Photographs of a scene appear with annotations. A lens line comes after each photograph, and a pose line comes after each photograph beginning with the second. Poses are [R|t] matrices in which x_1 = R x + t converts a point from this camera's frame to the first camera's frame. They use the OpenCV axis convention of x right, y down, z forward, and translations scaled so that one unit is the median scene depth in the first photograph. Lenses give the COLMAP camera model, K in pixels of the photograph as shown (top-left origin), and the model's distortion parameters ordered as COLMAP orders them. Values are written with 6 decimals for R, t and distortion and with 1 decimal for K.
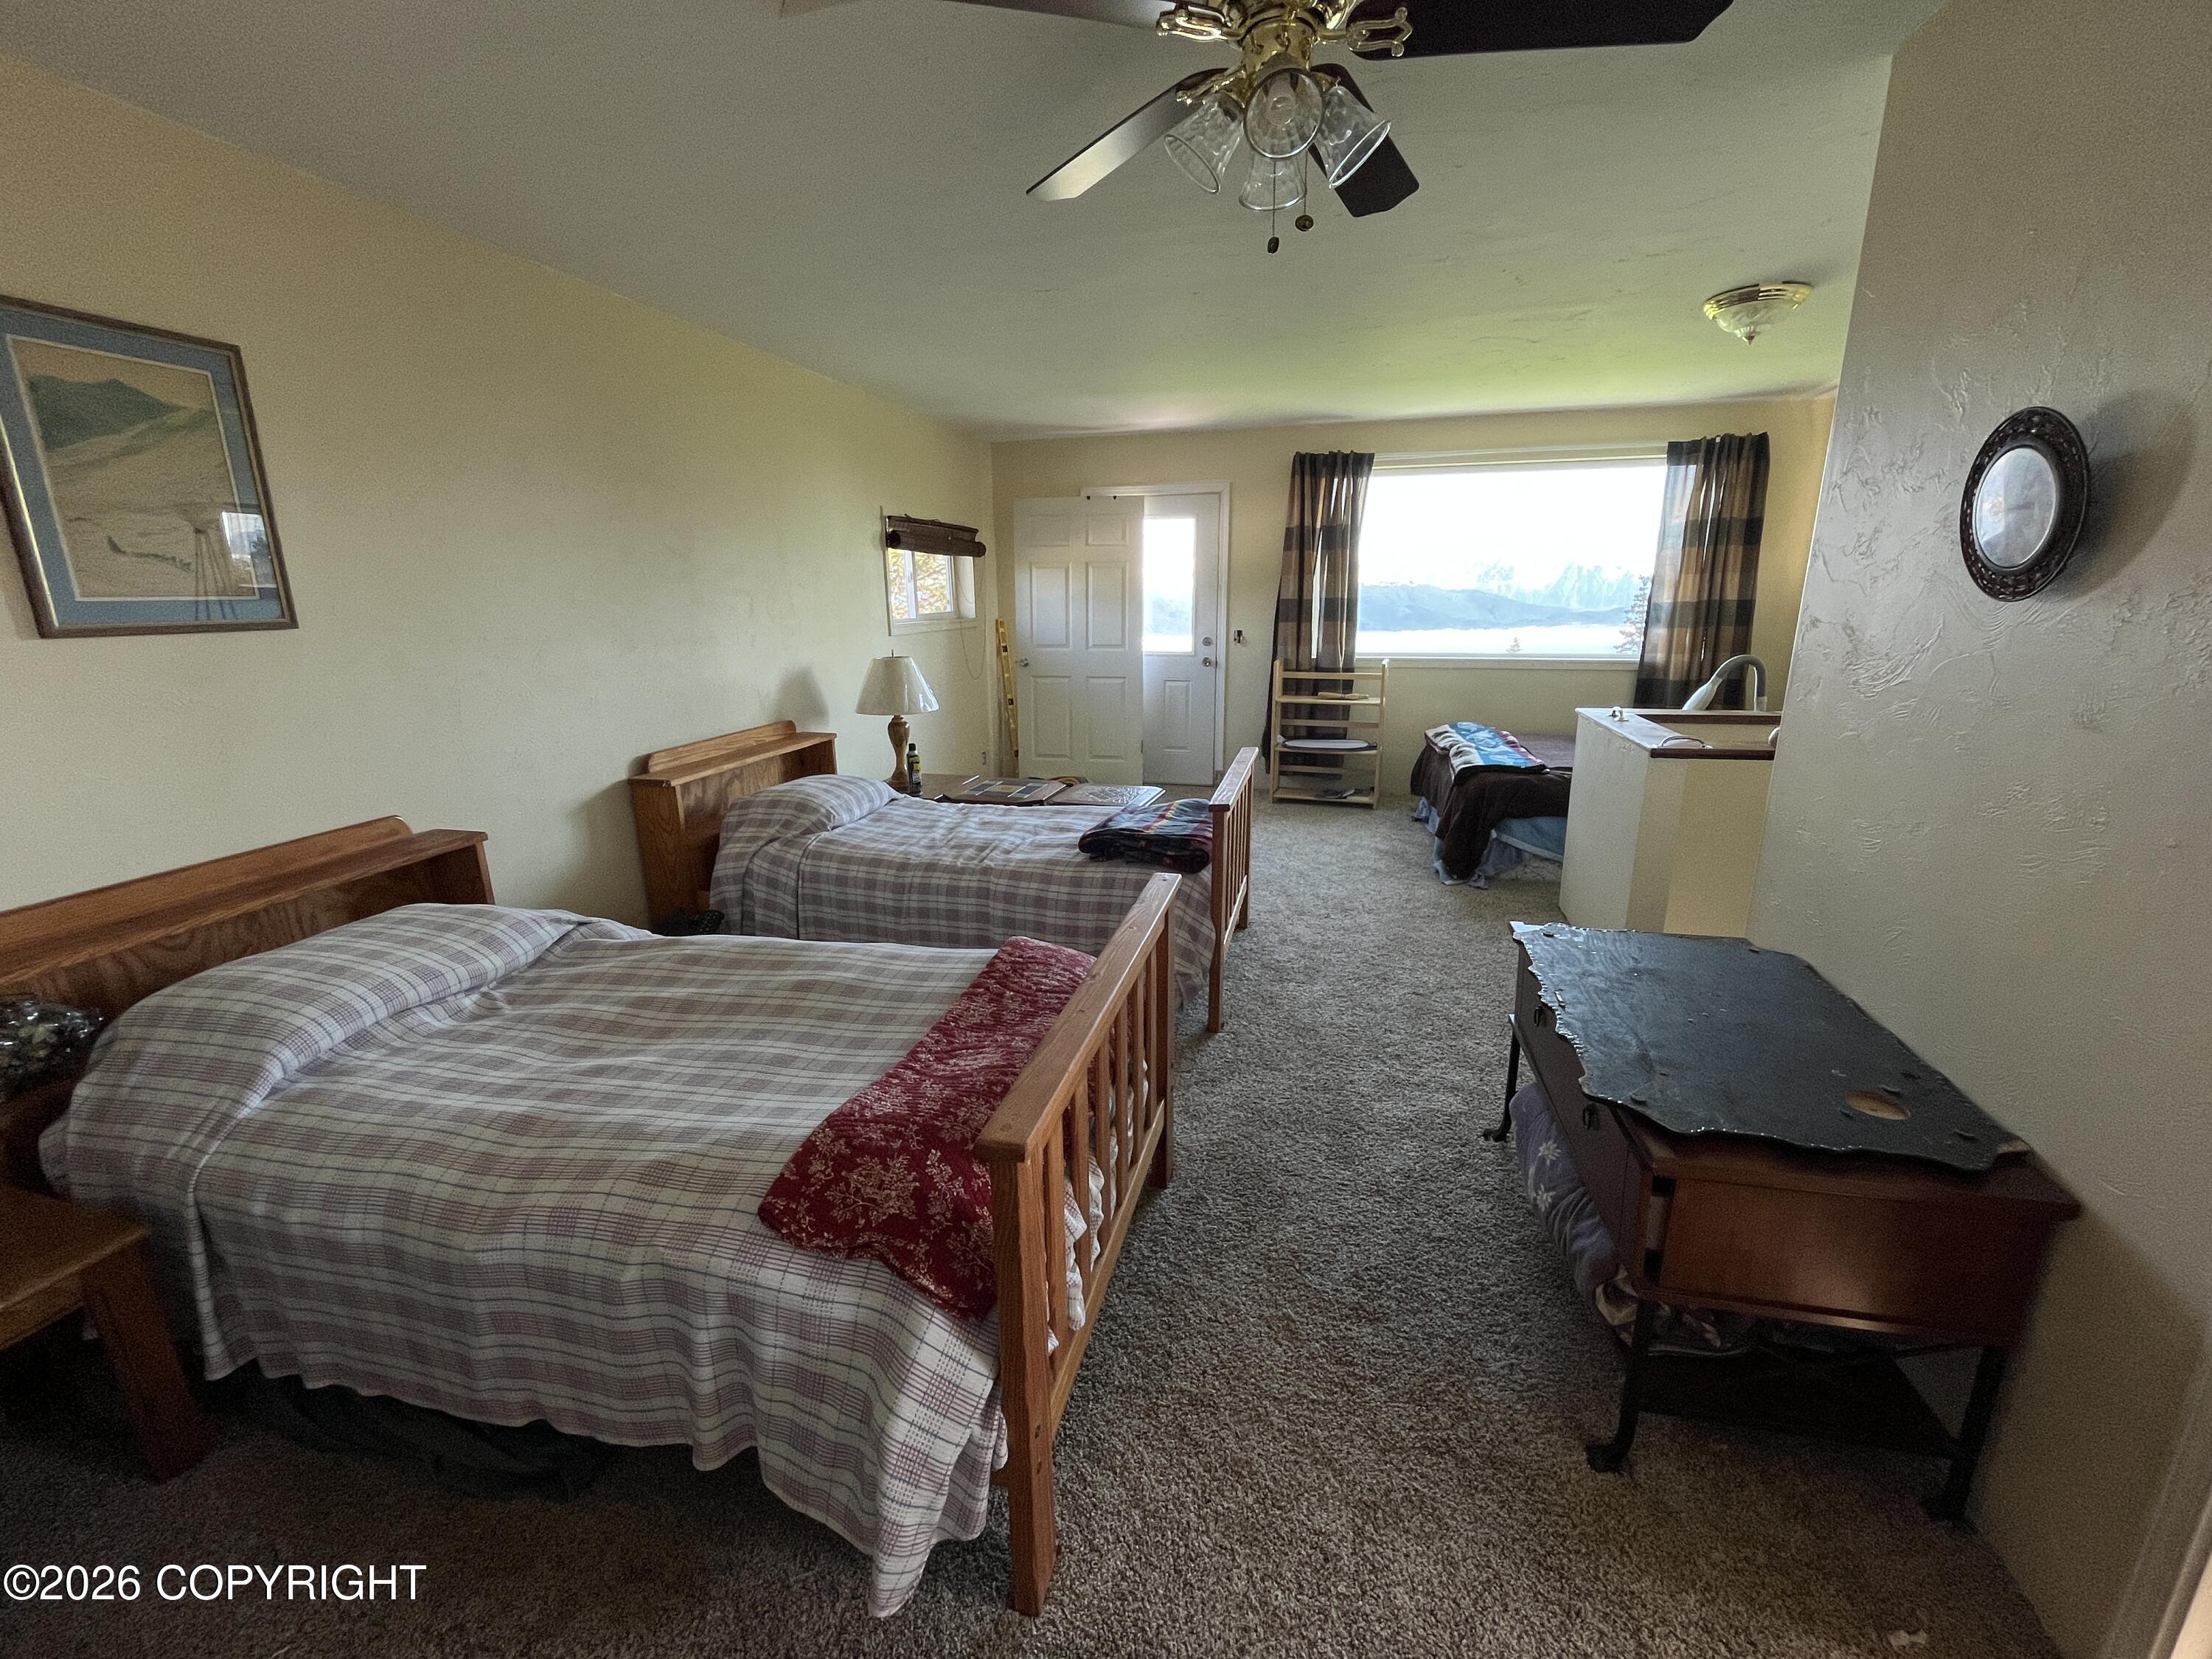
lens RADIAL K [[904.0, 0, 1105.8], [0, 904.0, 826.8], [0, 0, 1]] dist [0.001056, -0.000299]
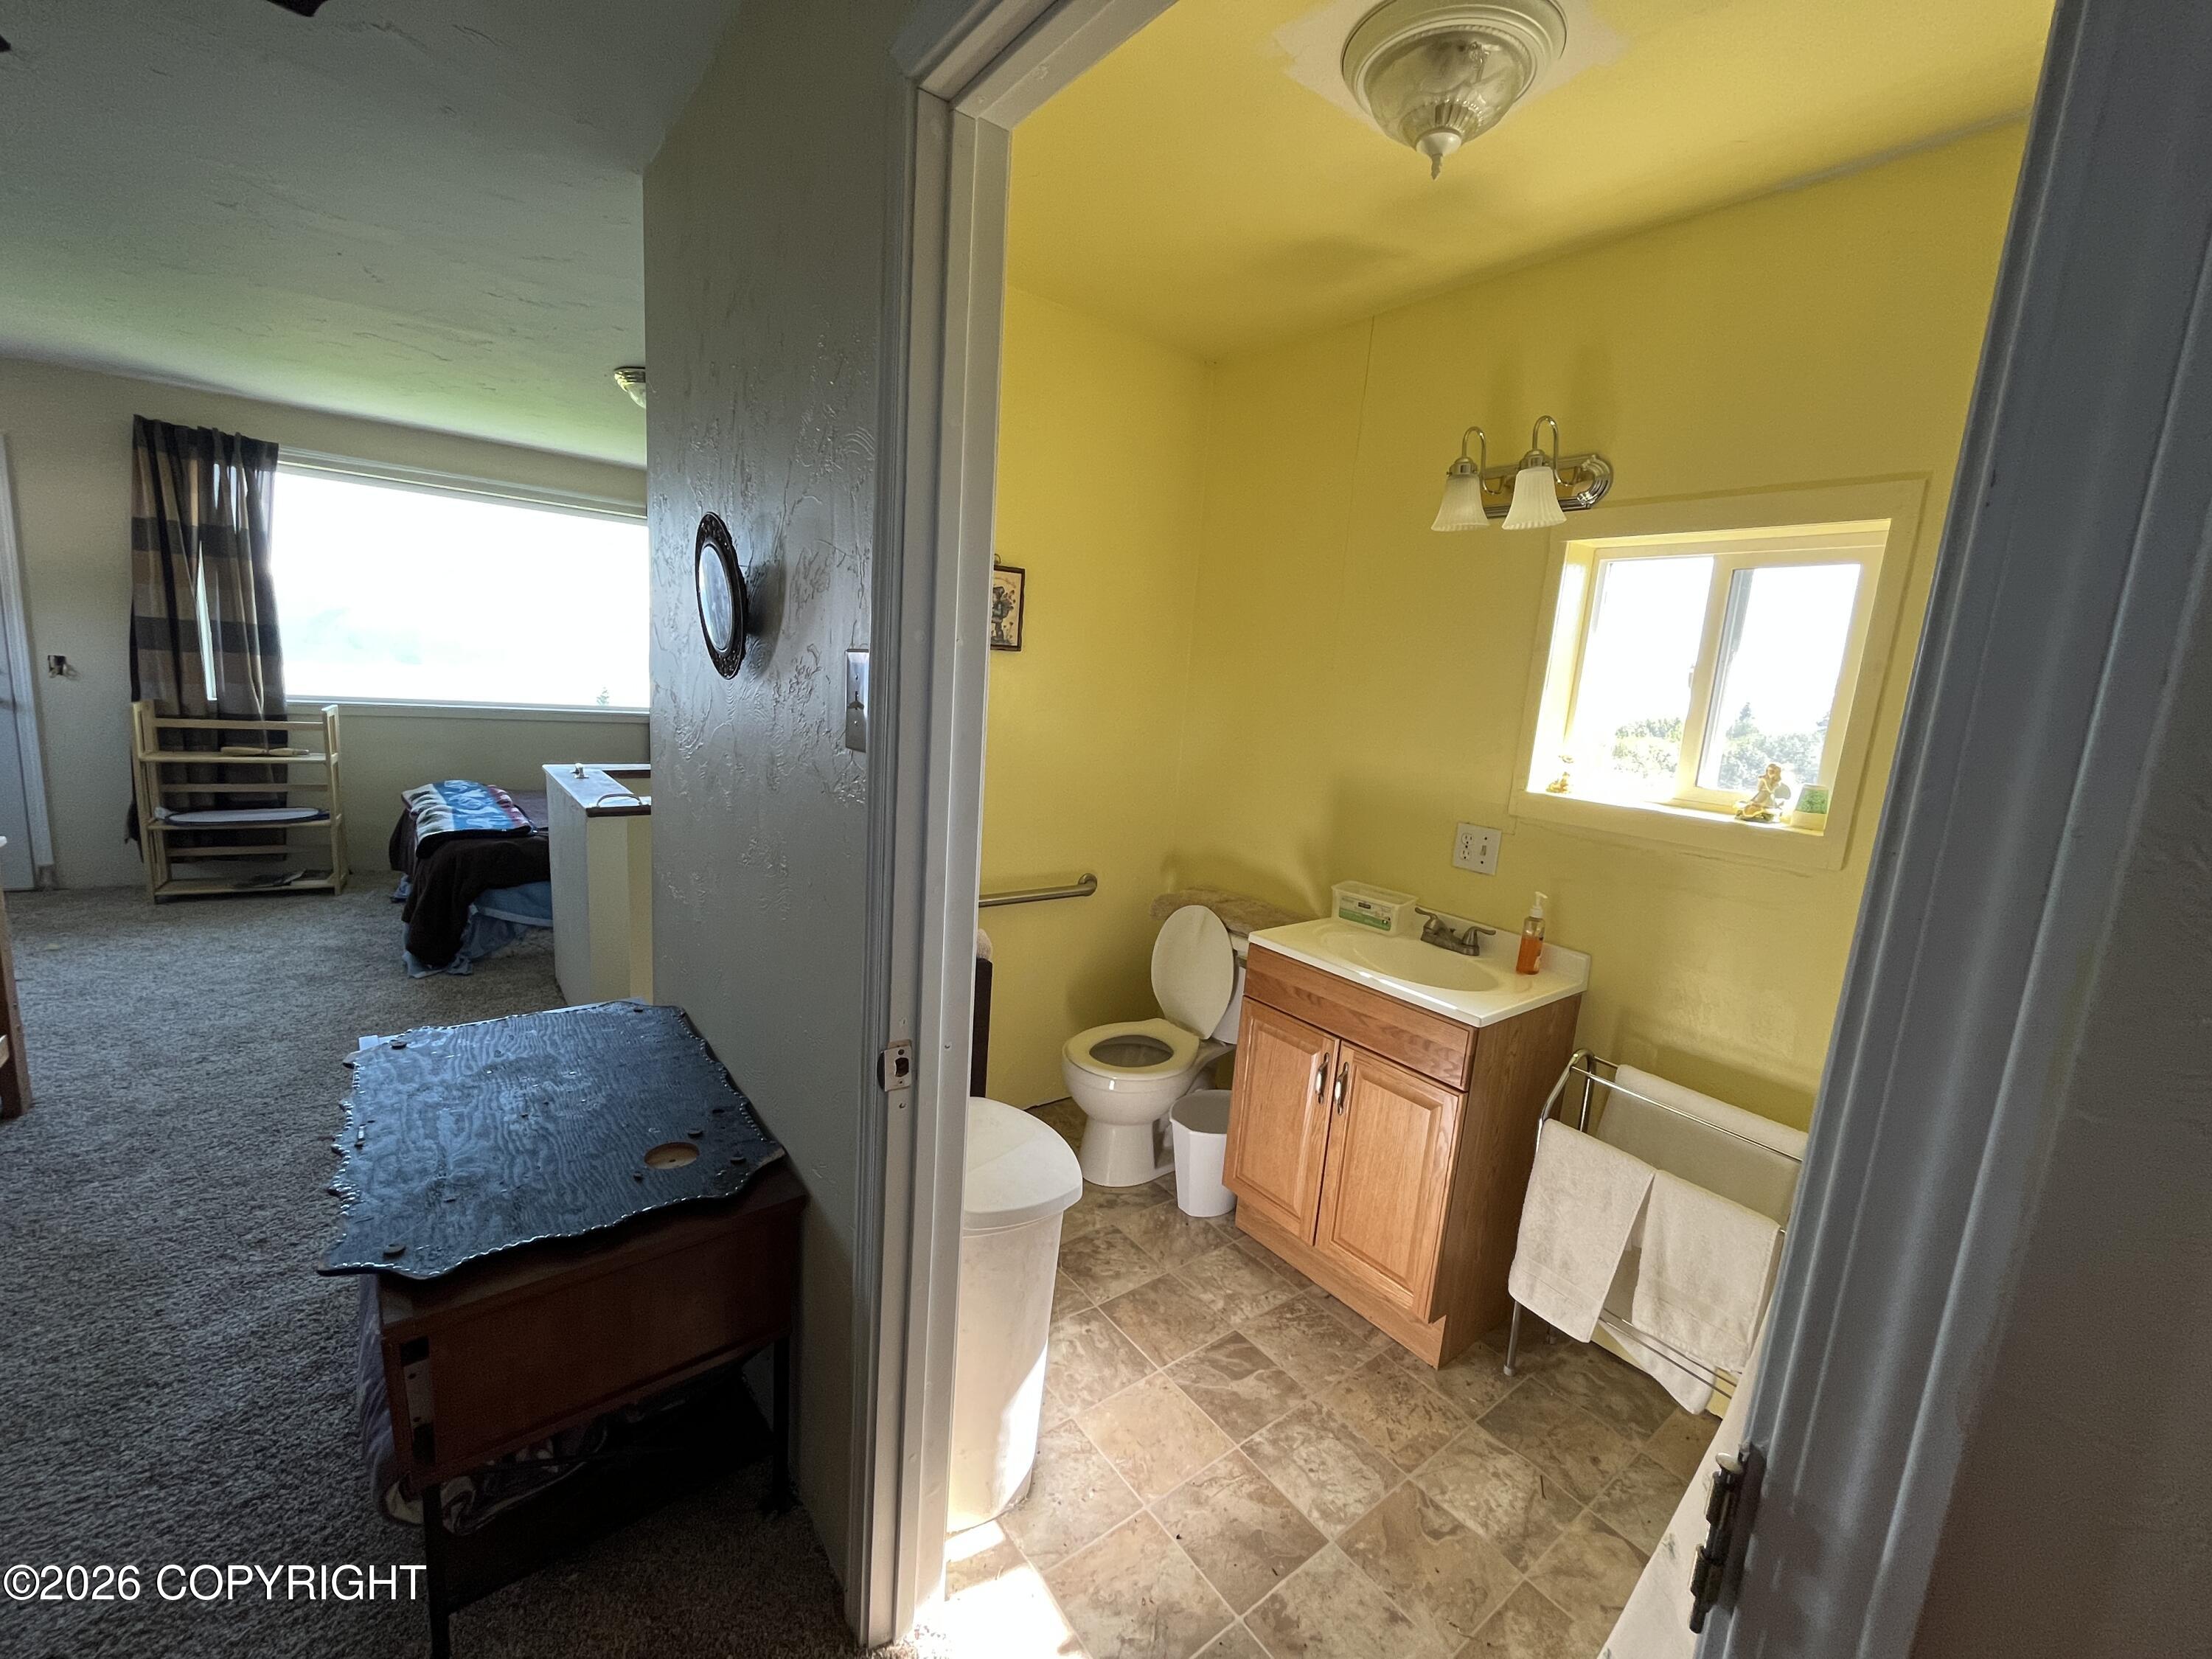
lens RADIAL K [[904.0, 0, 1102.9], [0, 904.0, 826.7], [0, 0, 1]] dist [0.001056, -0.000299]
pose [[0.615407, -0.077965, 0.784344, 0.104355], [0.117964, 0.992999, 0.006150, -0.004185], [-0.779332, 0.088739, 0.620295, -0.016907]]
